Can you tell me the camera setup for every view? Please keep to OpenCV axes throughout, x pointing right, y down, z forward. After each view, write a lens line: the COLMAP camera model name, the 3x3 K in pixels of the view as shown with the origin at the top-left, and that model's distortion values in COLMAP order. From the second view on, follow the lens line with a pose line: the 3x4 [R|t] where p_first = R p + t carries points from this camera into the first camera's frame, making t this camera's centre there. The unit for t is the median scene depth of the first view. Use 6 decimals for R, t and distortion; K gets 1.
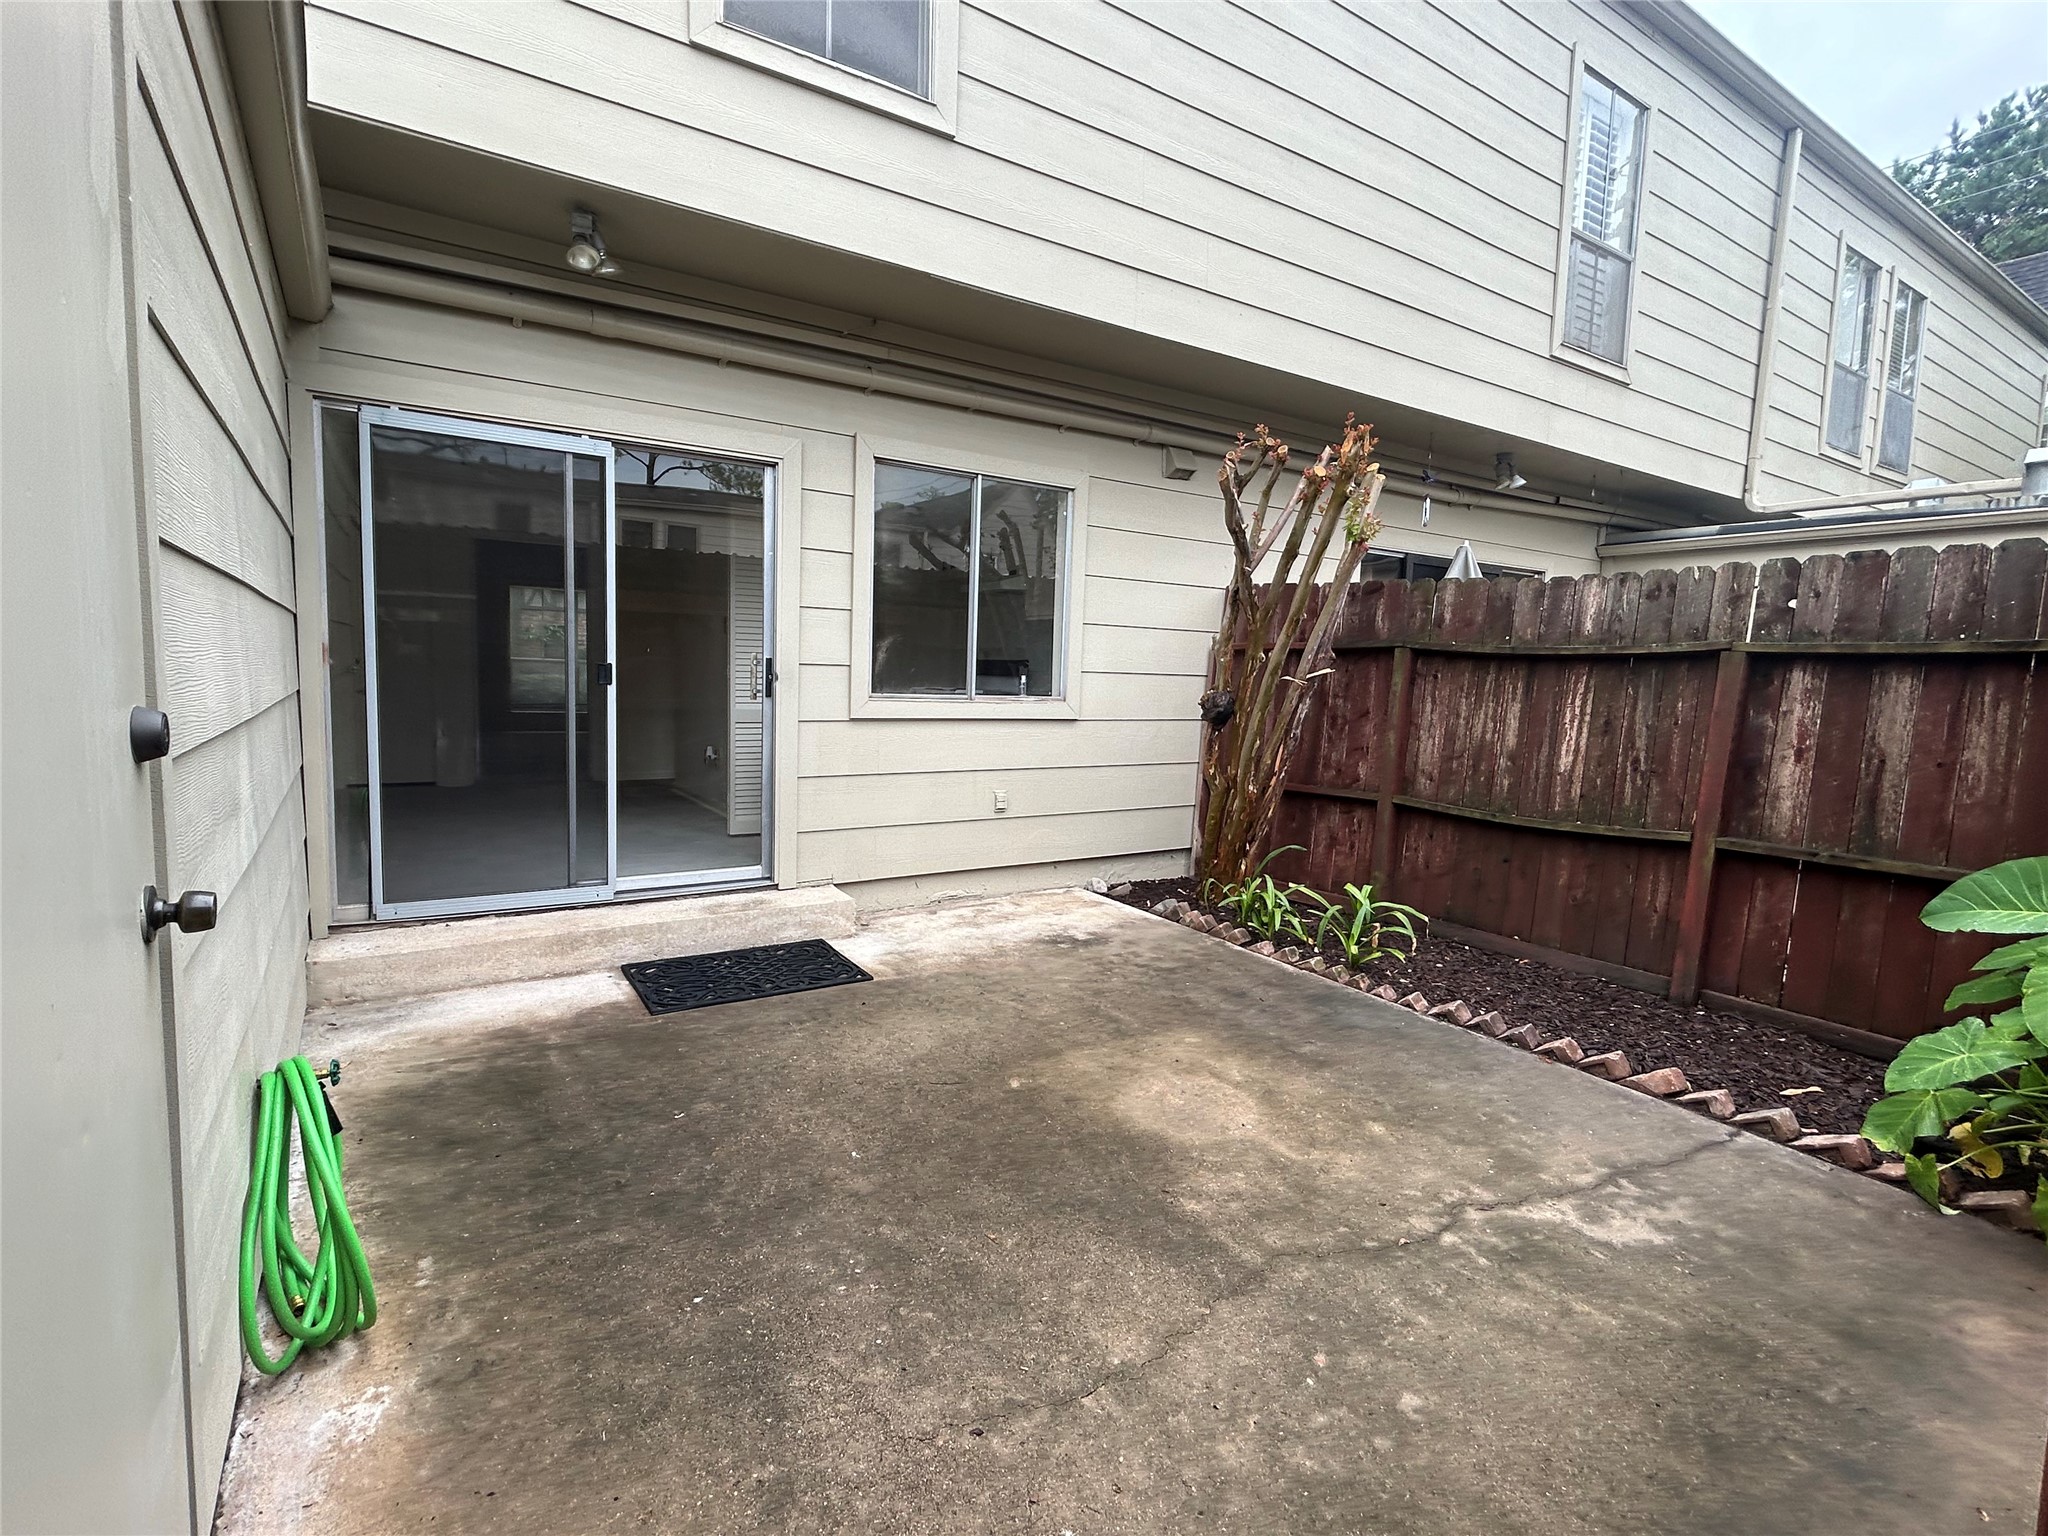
lens RADIAL K [[979.3, 0, 1024.8], [0, 979.3, 765.0], [0, 0, 1]] dist [-0.002080, 0.001899]
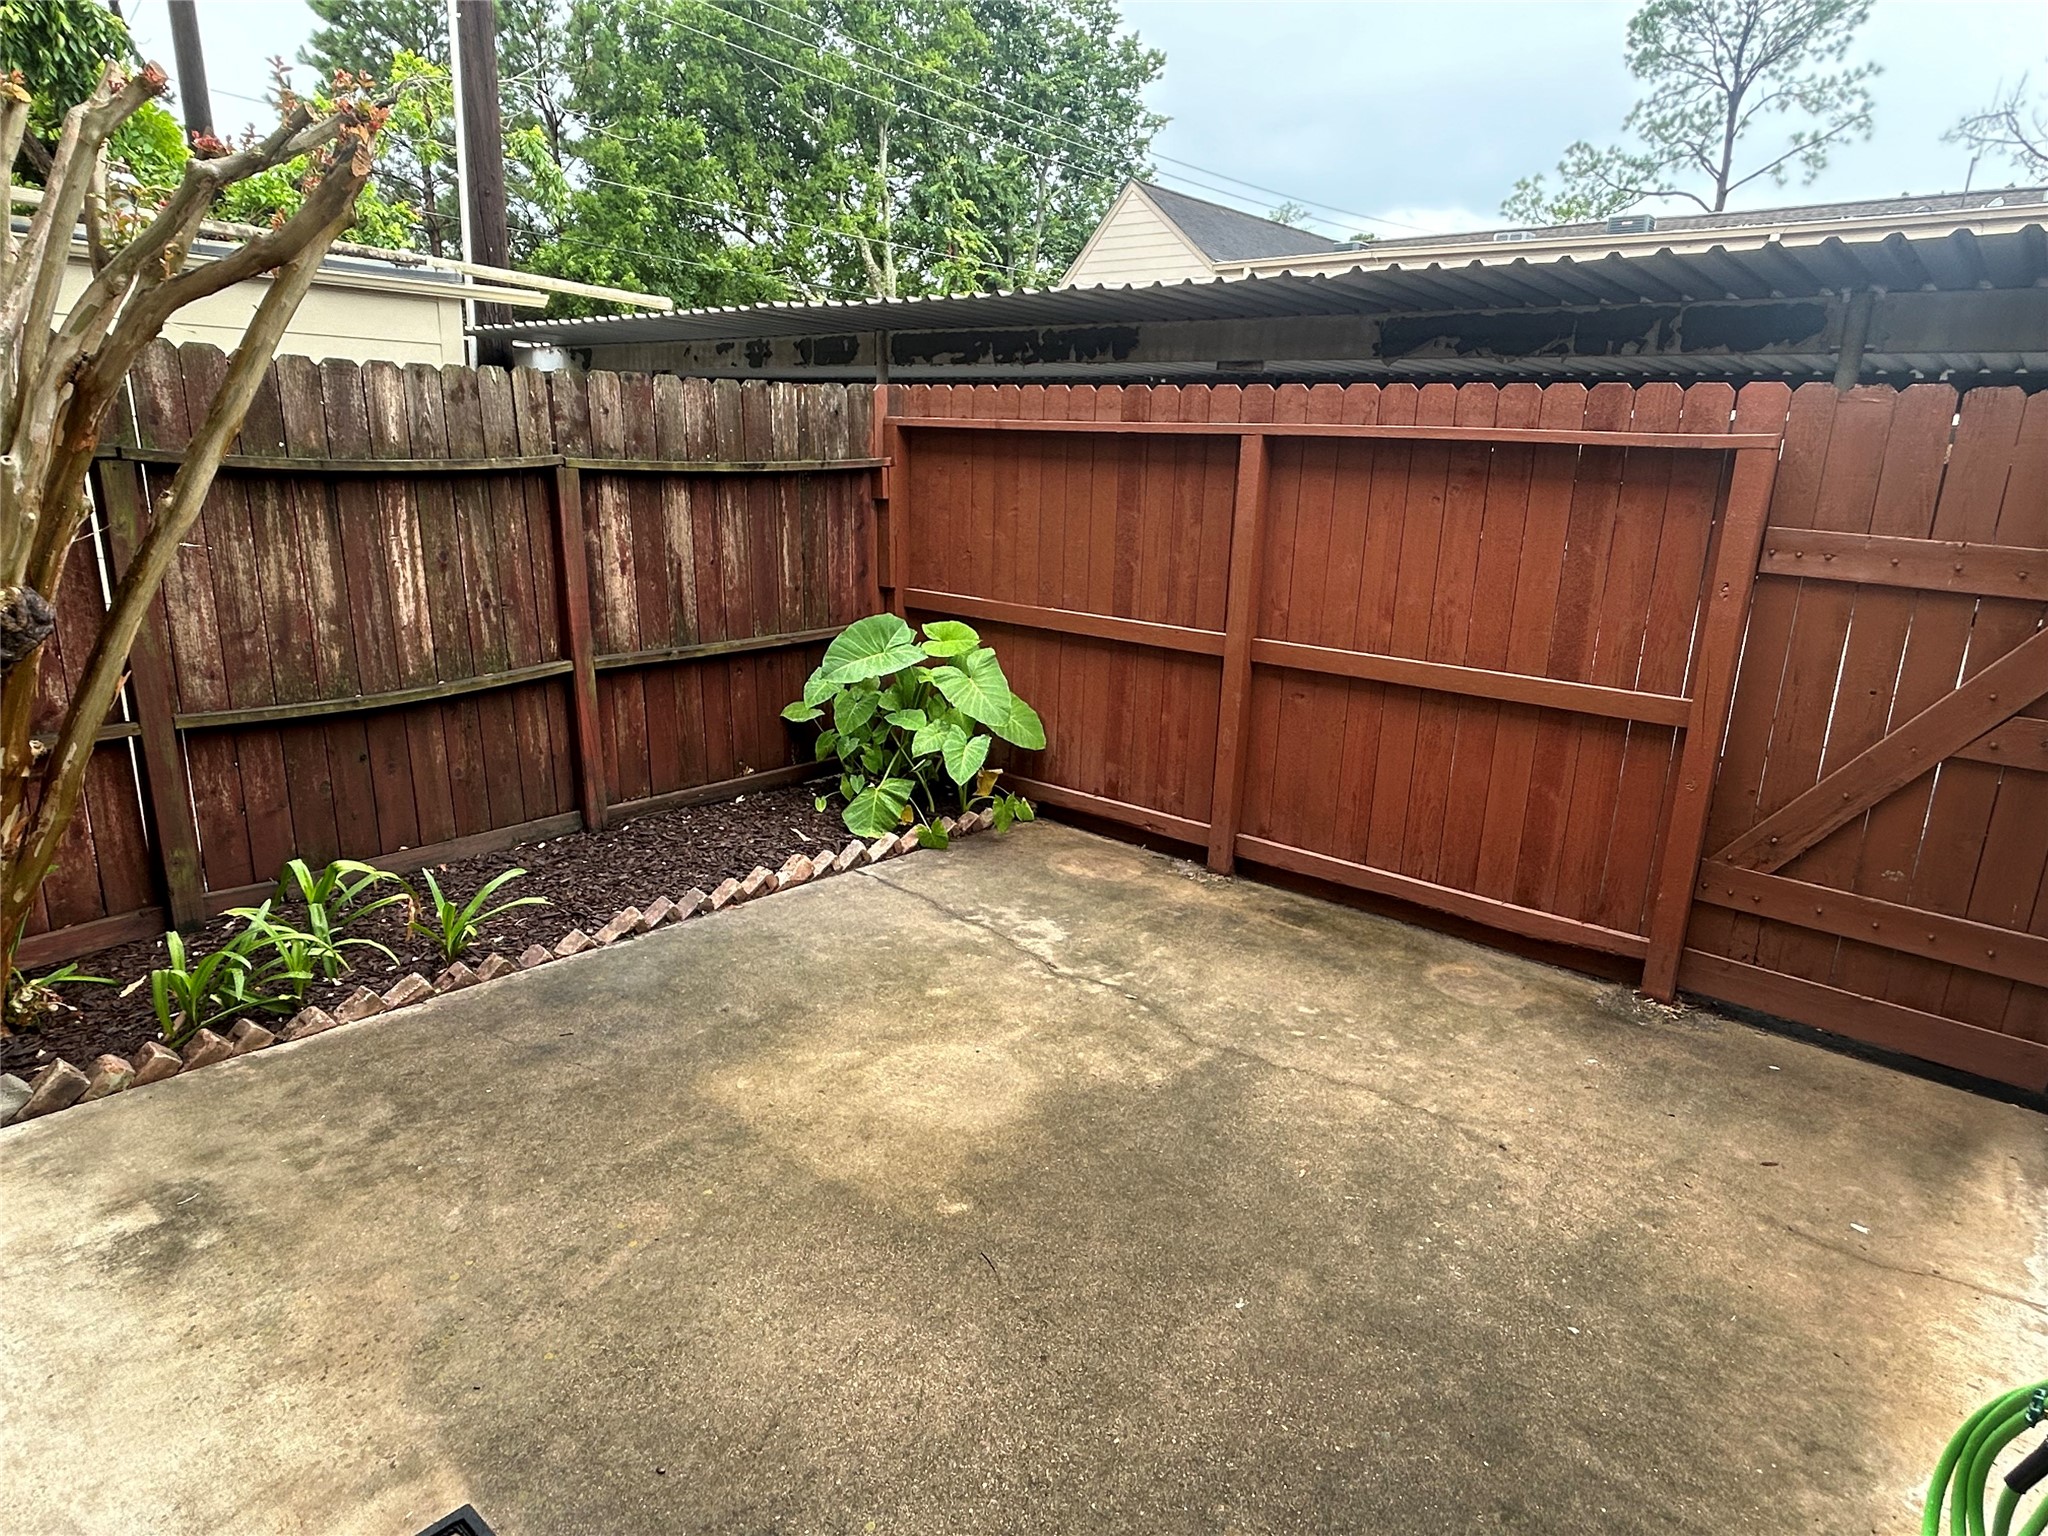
lens RADIAL K [[1202.8, 0, 1019.4], [0, 1202.8, 762.2], [0, 0, 1]] dist [0.004567, -0.002415]
pose [[-0.281586, -0.287226, 0.915539, -0.581249], [0.047855, 0.948756, 0.312365, -0.193316], [-0.958342, 0.131770, -0.253411, 0.925502]]
